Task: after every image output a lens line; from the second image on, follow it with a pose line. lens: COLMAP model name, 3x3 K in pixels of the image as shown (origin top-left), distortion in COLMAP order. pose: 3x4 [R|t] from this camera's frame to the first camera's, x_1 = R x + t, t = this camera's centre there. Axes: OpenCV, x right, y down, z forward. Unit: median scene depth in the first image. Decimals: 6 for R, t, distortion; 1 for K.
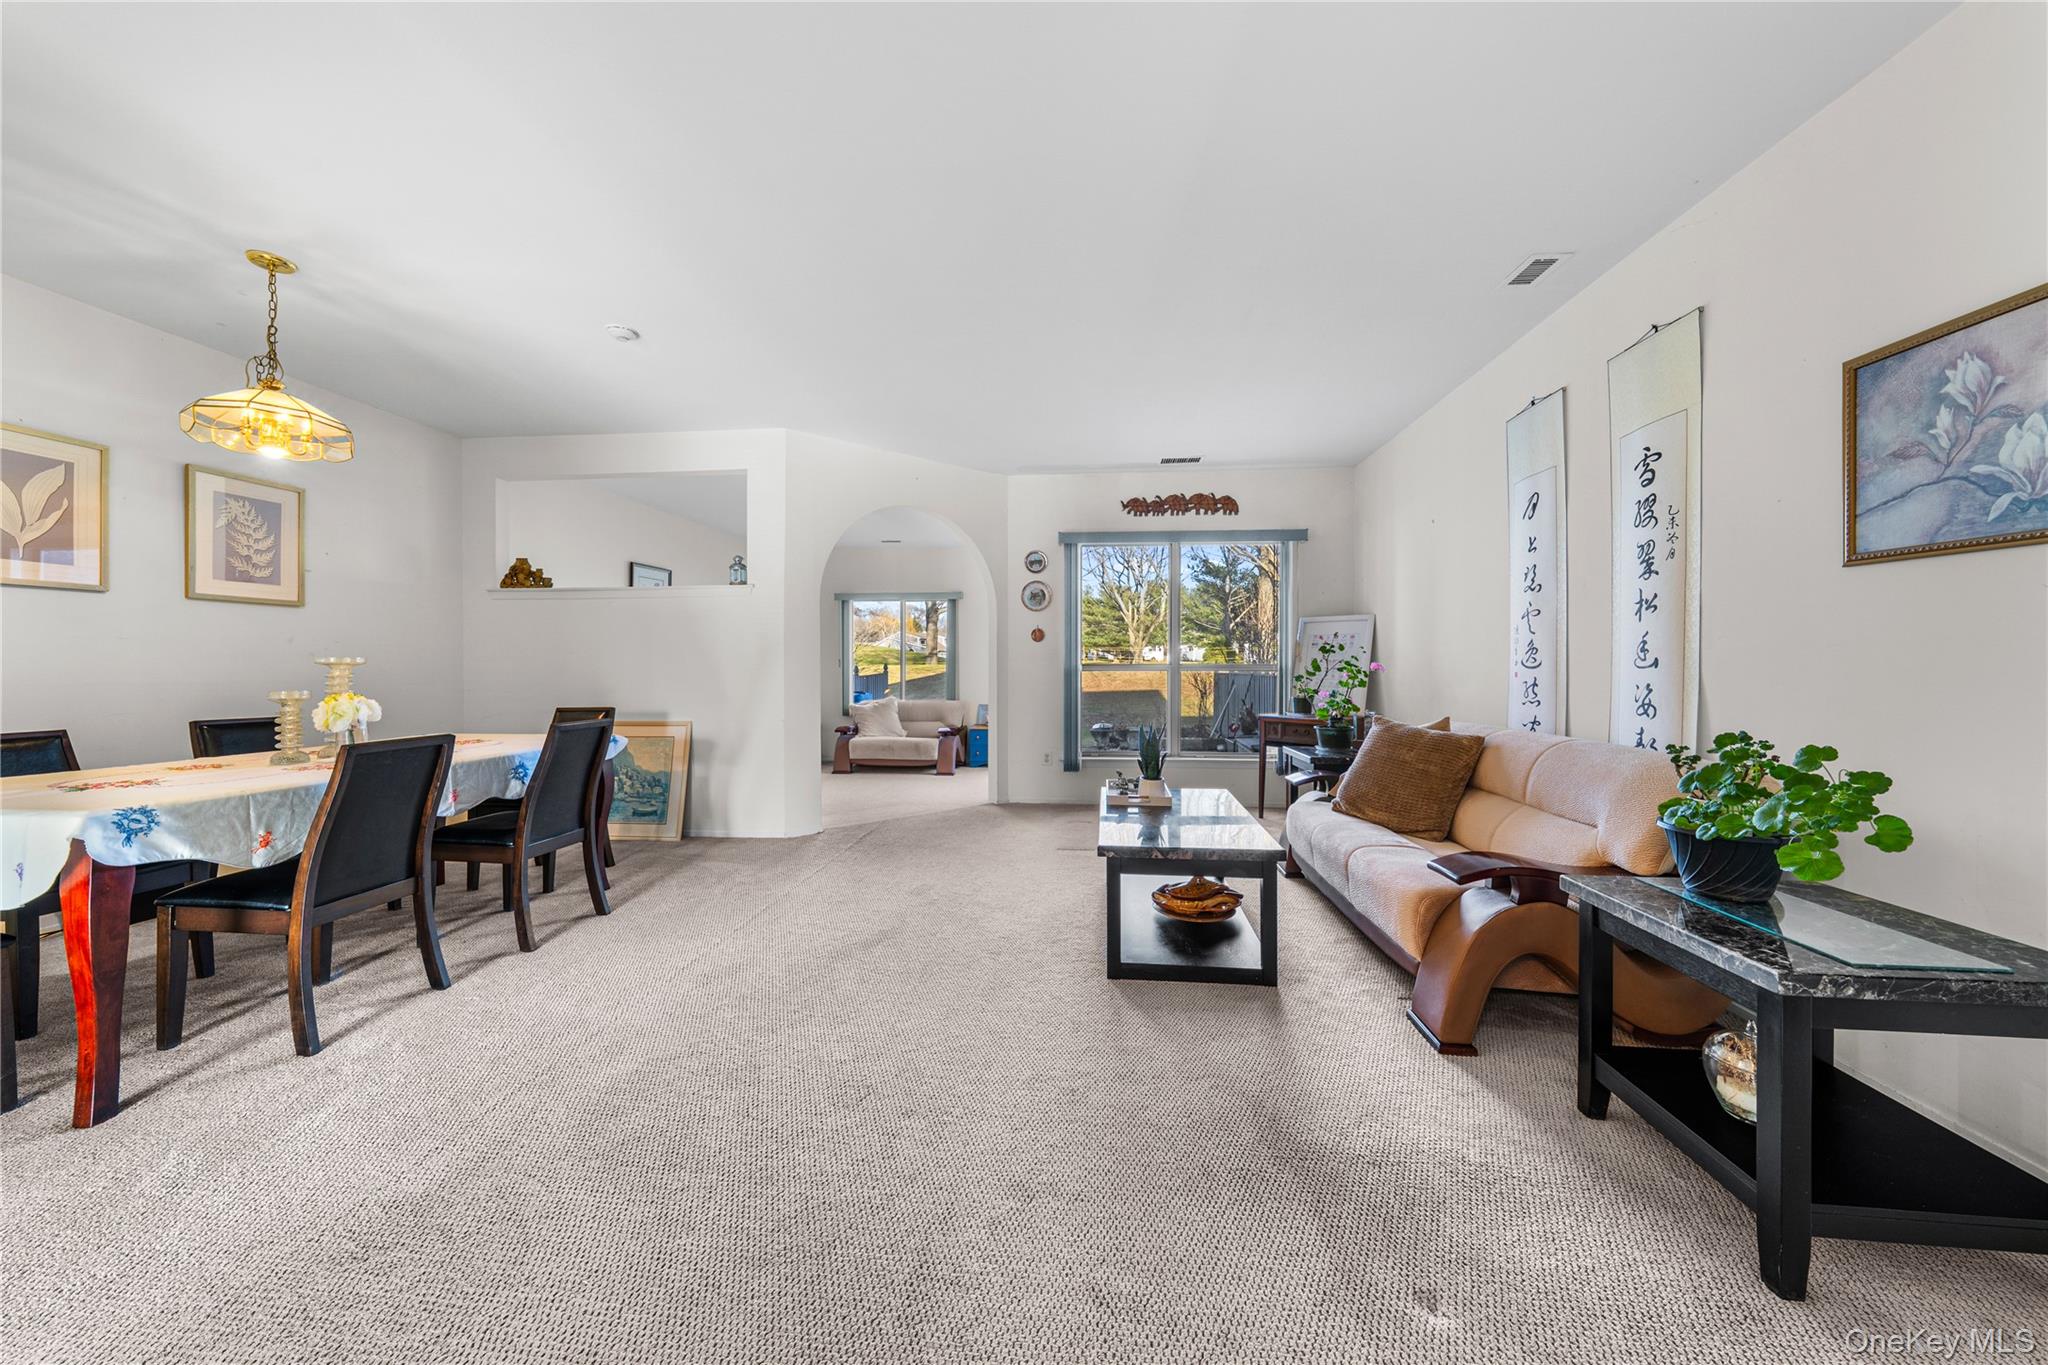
lens RADIAL K [[708.0, 0, 1022.0], [0, 708.0, 668.5], [0, 0, 1]] dist [-0.000567, -0.000061]
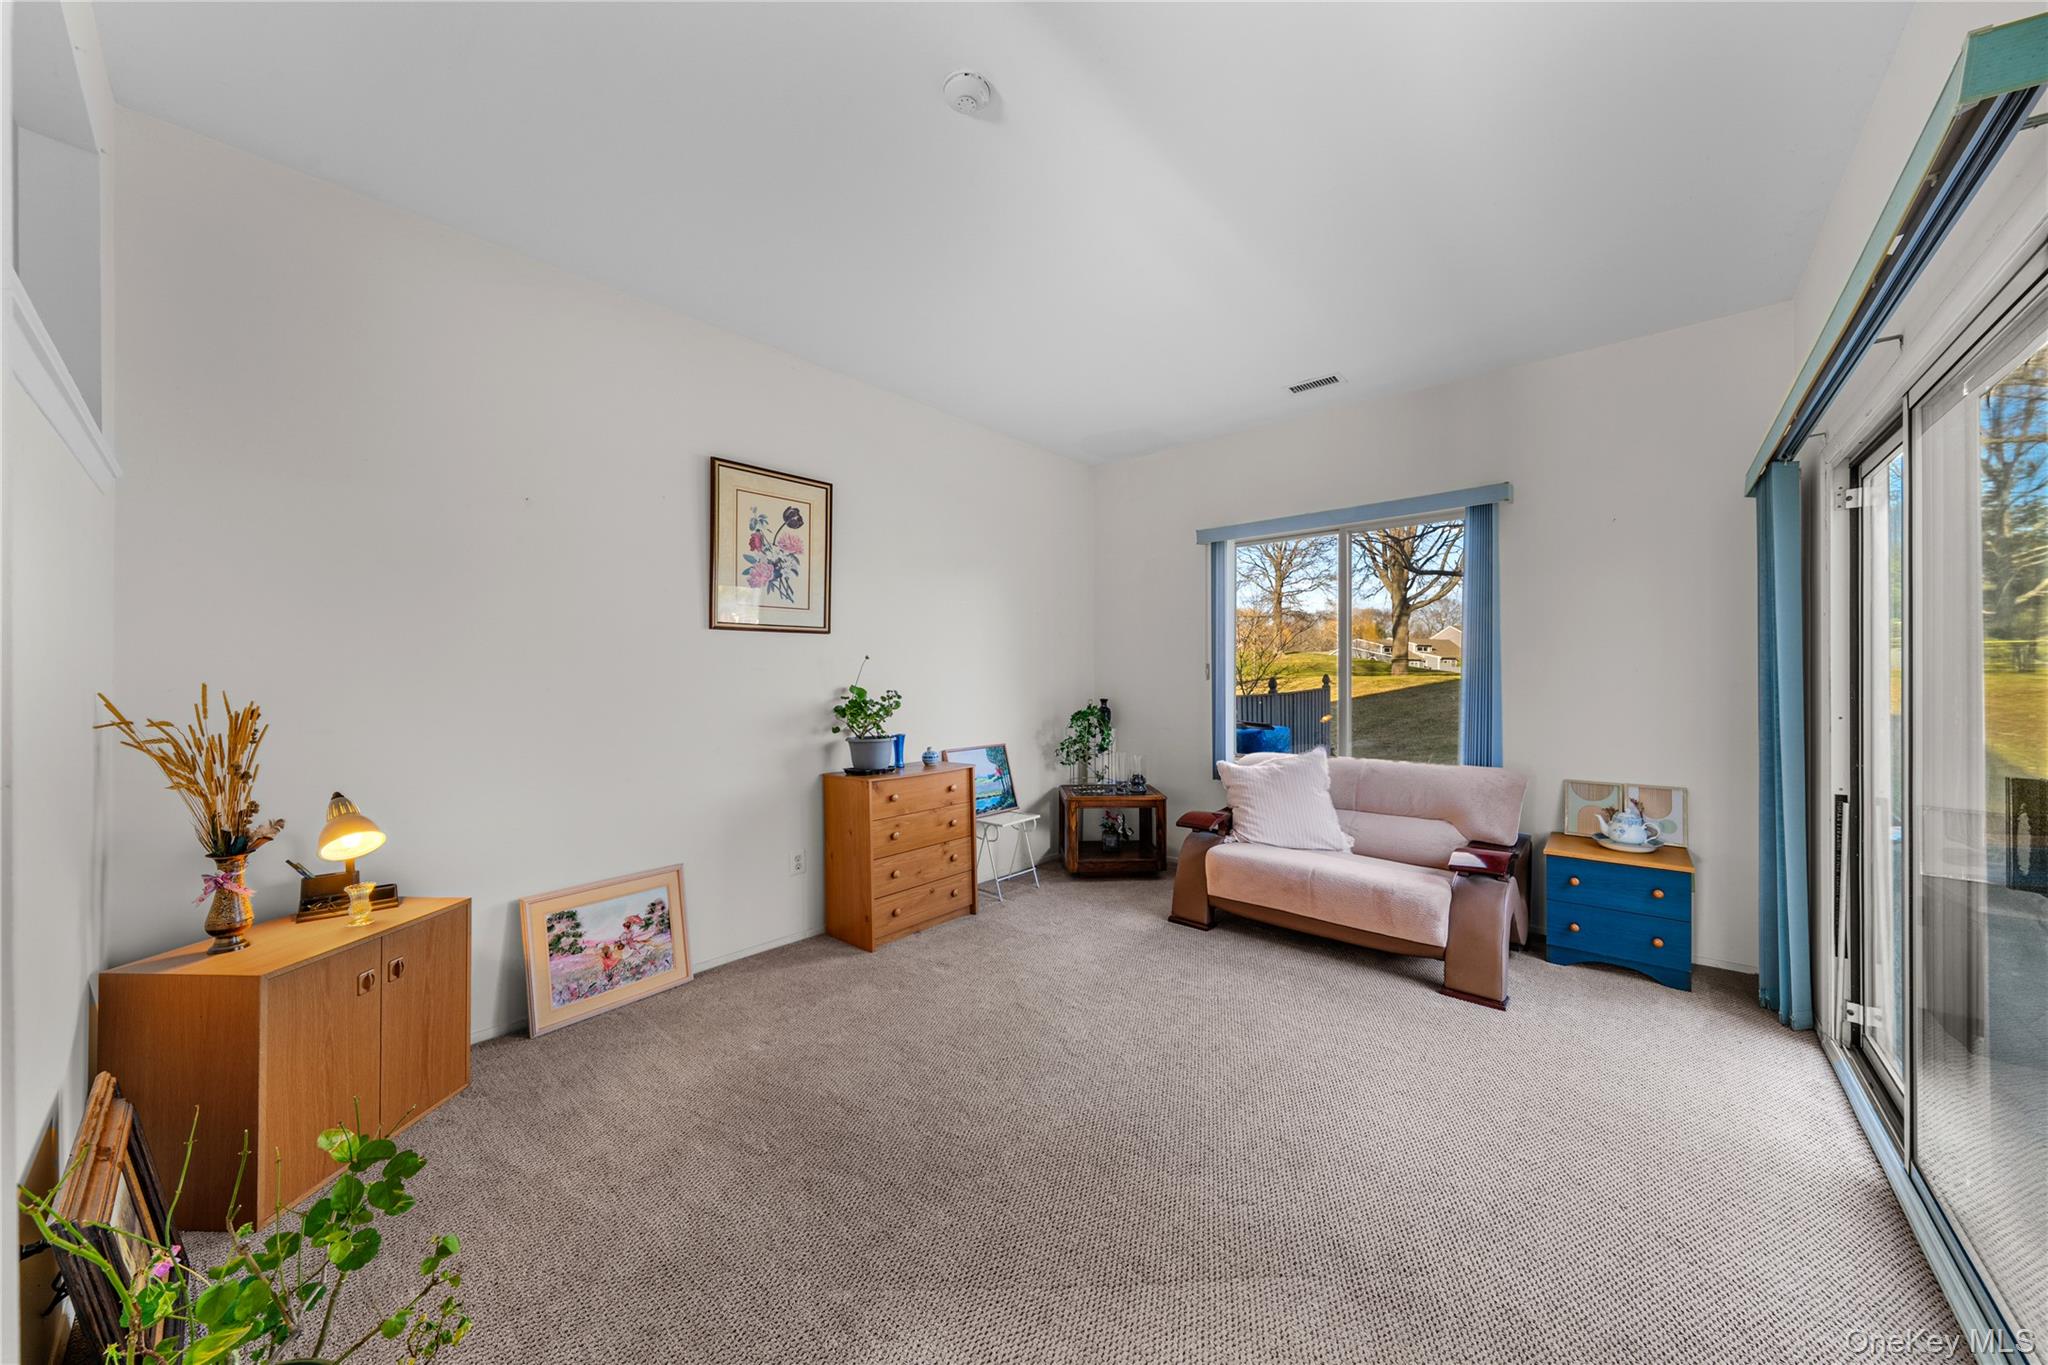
lens RADIAL K [[697.8, 0, 1032.1], [0, 697.8, 676.2], [0, 0, 1]] dist [-0.000530, -0.000094]
pose [[0.819549, -0.002350, -0.573004, -0.233943], [-0.000513, 0.999988, -0.004834, -0.005878], [0.573008, 0.004256, 0.819539, 1.577269]]
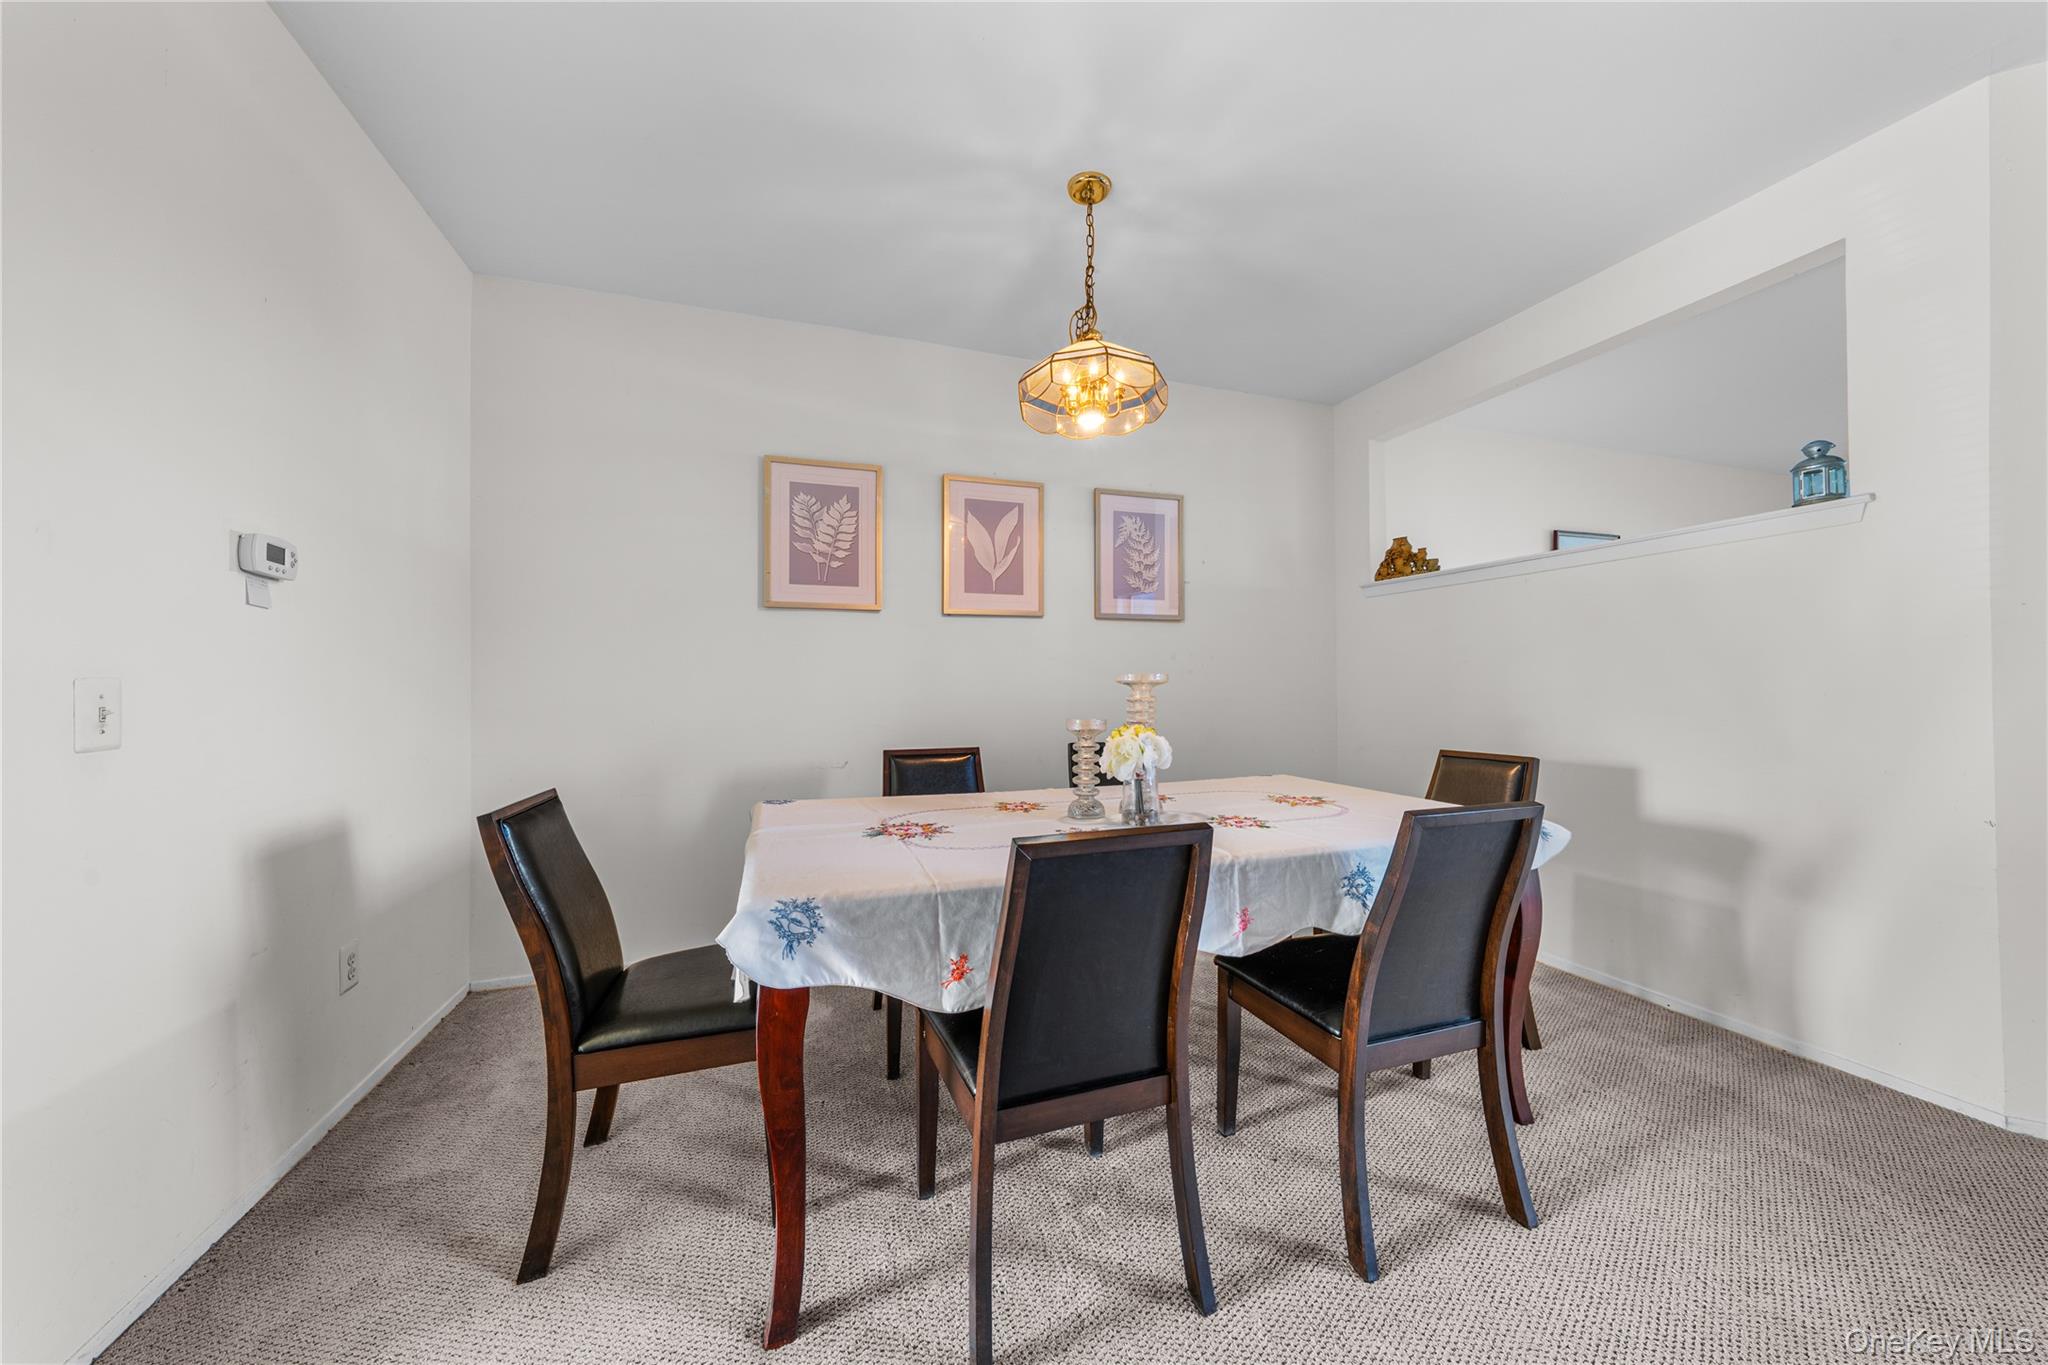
lens RADIAL K [[727.3, 0, 1023.3], [0, 727.3, 677.3], [0, 0, 1]] dist [-0.000209, 0.000034]
pose [[0.430494, -0.008833, -0.902550, -0.289492], [0.001963, 0.999959, -0.008850, -0.004767], [0.902591, 0.002038, 0.430494, 0.481804]]
